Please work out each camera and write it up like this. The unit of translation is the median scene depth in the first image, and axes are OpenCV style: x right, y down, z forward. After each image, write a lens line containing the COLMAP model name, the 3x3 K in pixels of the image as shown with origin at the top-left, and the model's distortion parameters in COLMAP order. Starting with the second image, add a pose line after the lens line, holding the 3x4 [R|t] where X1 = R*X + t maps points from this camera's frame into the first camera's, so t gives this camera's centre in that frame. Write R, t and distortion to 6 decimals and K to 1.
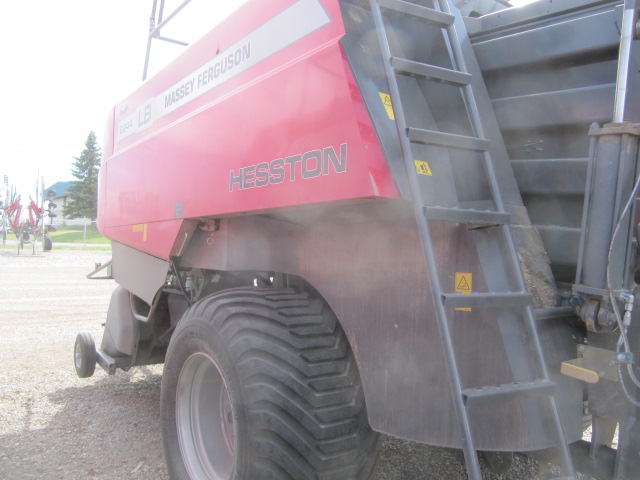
lens RADIAL K [[533.1, 0, 320.0], [0, 533.1, 240.0], [0, 0, 1]] dist [-0.043139, 0.014475]
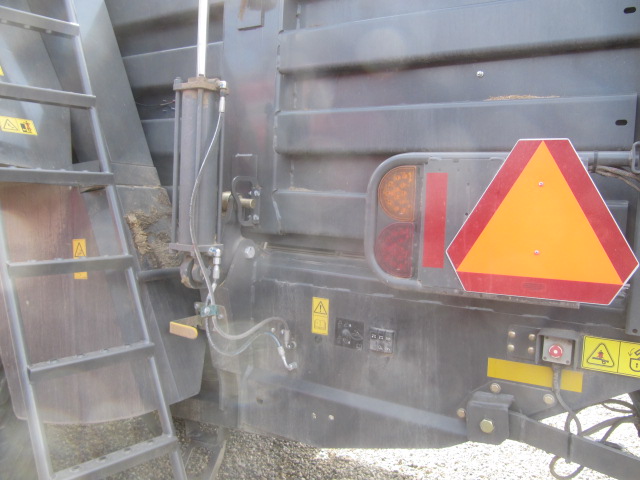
lens RADIAL K [[533.1, 0, 320.0], [0, 533.1, 240.0], [0, 0, 1]] dist [-0.043139, 0.014475]
pose [[0.927708, -0.067957, 0.367070, 0.364570], [0.049966, 0.997048, 0.058306, 0.033995], [-0.369949, -0.035750, 0.928364, -0.027399]]
